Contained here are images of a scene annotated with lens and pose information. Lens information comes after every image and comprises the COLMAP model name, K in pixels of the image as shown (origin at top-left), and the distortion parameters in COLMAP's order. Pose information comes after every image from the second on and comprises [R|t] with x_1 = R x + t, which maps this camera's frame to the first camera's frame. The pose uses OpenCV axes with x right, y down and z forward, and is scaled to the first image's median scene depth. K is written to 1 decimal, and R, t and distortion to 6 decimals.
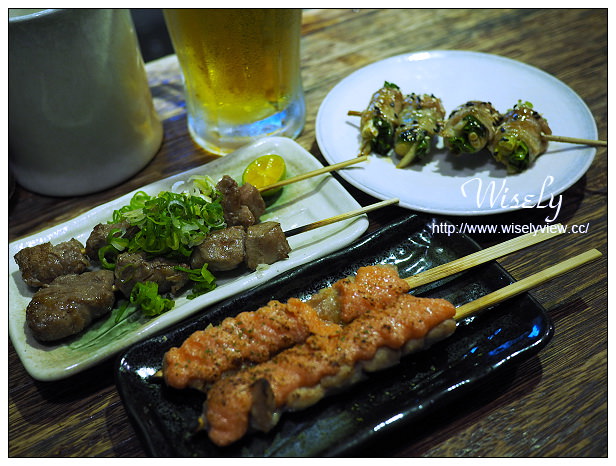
lens RADIAL K [[737.6, 0, 308.0], [0, 737.6, 233.0], [0, 0, 1]] dist [-0.009596, -0.003123]
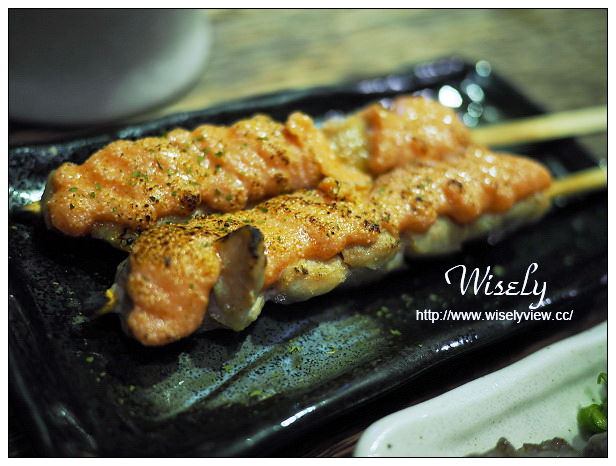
lens RADIAL K [[691.2, 0, 308.0], [0, 691.2, 233.0], [0, 0, 1]] dist [0.010387, 0.007317]
pose [[0.968029, 0.150373, 0.200768, -0.111595], [-0.156185, 0.987638, 0.013337, 0.178110], [-0.196281, -0.044267, 0.979548, 0.485758]]
